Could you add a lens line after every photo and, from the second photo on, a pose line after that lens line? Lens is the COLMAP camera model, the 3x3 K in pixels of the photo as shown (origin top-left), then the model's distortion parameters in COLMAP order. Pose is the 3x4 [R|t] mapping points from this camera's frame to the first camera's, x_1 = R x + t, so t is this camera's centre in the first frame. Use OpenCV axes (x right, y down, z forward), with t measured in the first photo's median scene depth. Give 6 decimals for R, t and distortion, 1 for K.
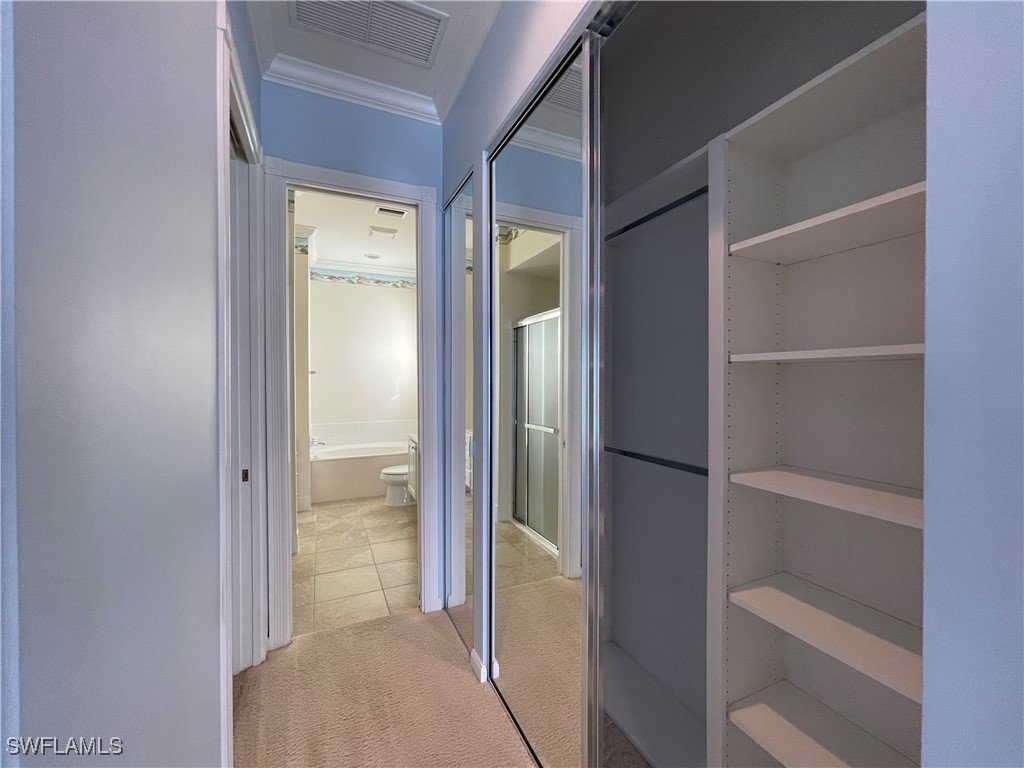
lens RADIAL K [[412.7, 0, 515.5], [0, 412.7, 384.2], [0, 0, 1]] dist [-0.001001, -0.000441]
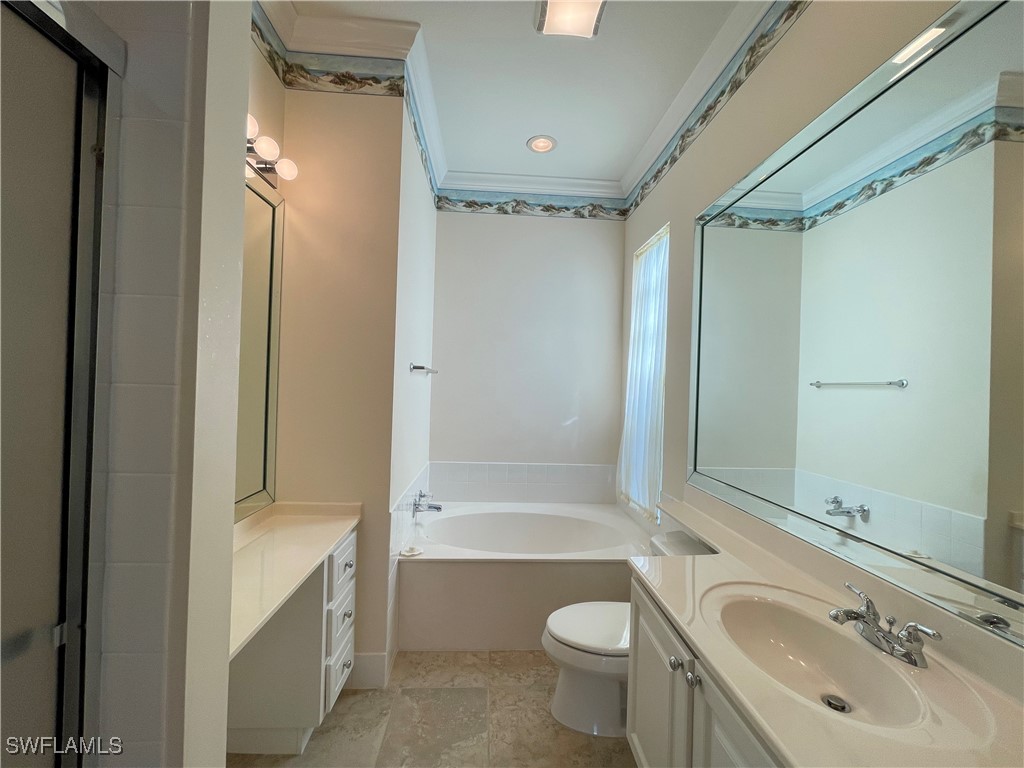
lens RADIAL K [[412.7, 0, 516.2], [0, 412.7, 383.3], [0, 0, 1]] dist [-0.001001, -0.000441]
pose [[0.930589, 0.028975, -0.364918, -0.207879], [-0.036017, 0.999273, -0.012504, -0.009787], [0.364291, 0.024779, 0.930956, 0.598929]]
